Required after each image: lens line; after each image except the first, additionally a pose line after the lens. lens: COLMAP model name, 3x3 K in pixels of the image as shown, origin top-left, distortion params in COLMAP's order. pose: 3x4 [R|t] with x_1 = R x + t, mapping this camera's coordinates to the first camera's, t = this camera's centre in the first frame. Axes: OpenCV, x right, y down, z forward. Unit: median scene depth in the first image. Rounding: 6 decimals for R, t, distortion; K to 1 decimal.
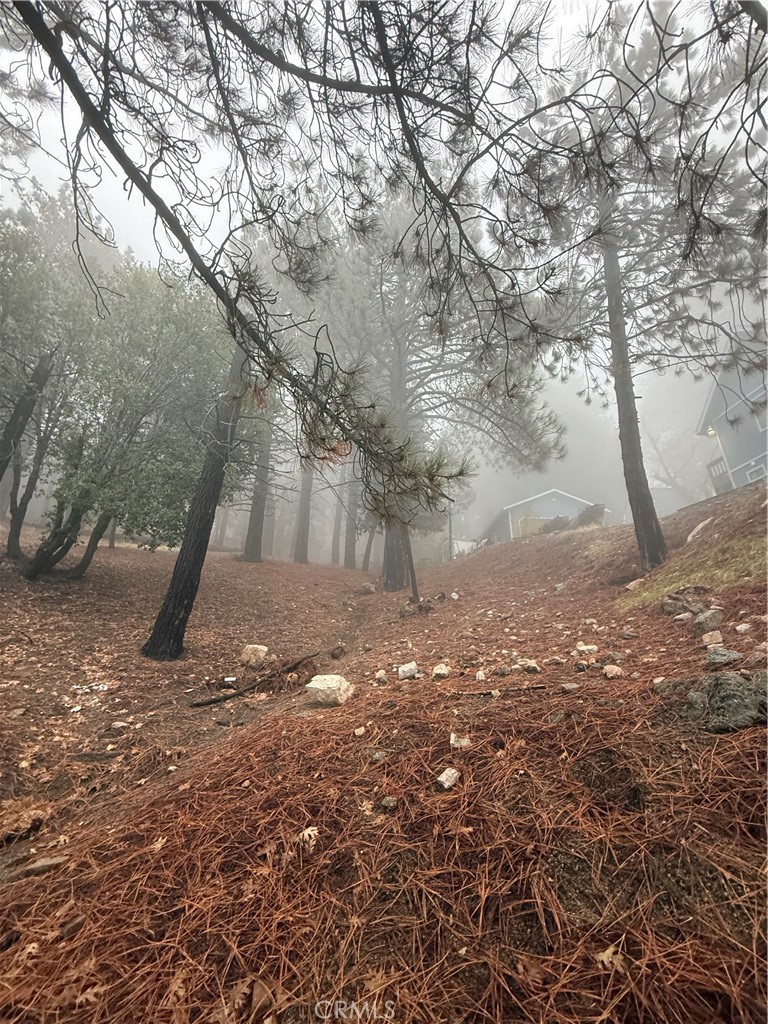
lens RADIAL K [[404.3, 0, 384.0], [0, 404.3, 512.8], [0, 0, 1]] dist [-0.001081, 0.000331]
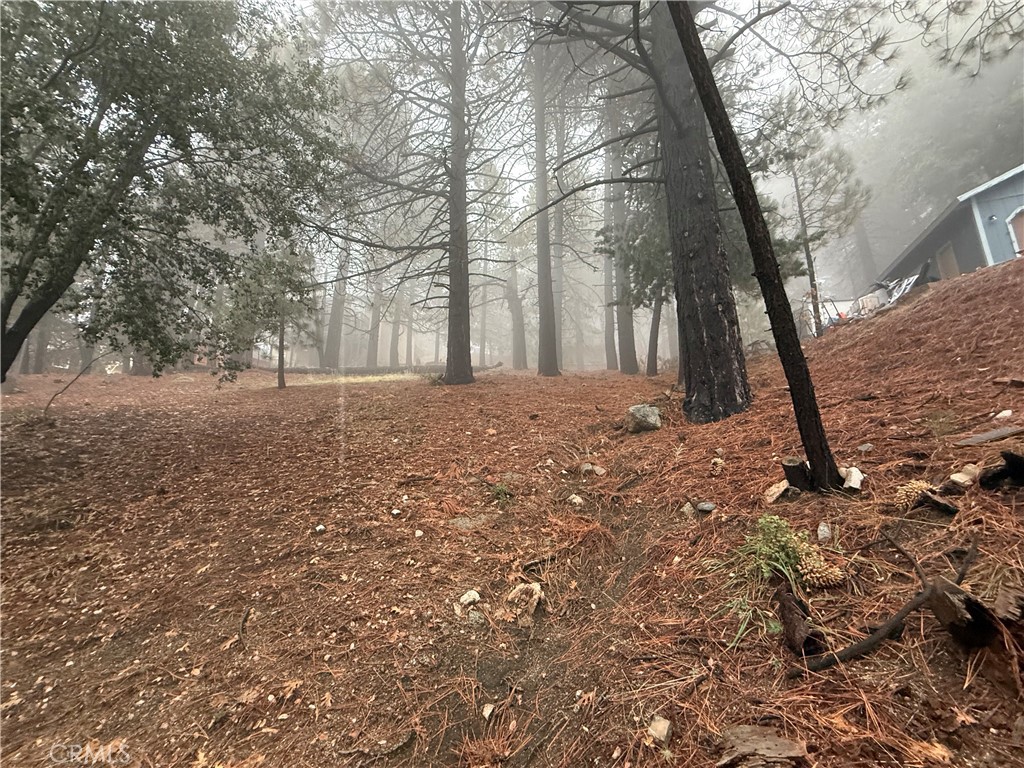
lens RADIAL K [[404.3, 0, 516.1], [0, 404.3, 381.9], [0, 0, 1]] dist [-0.001081, 0.000331]
pose [[0.909634, -0.116360, -0.398780, 0.043537], [0.171865, 0.979373, 0.106259, 0.270969], [0.378190, -0.165193, 0.910870, 1.873846]]
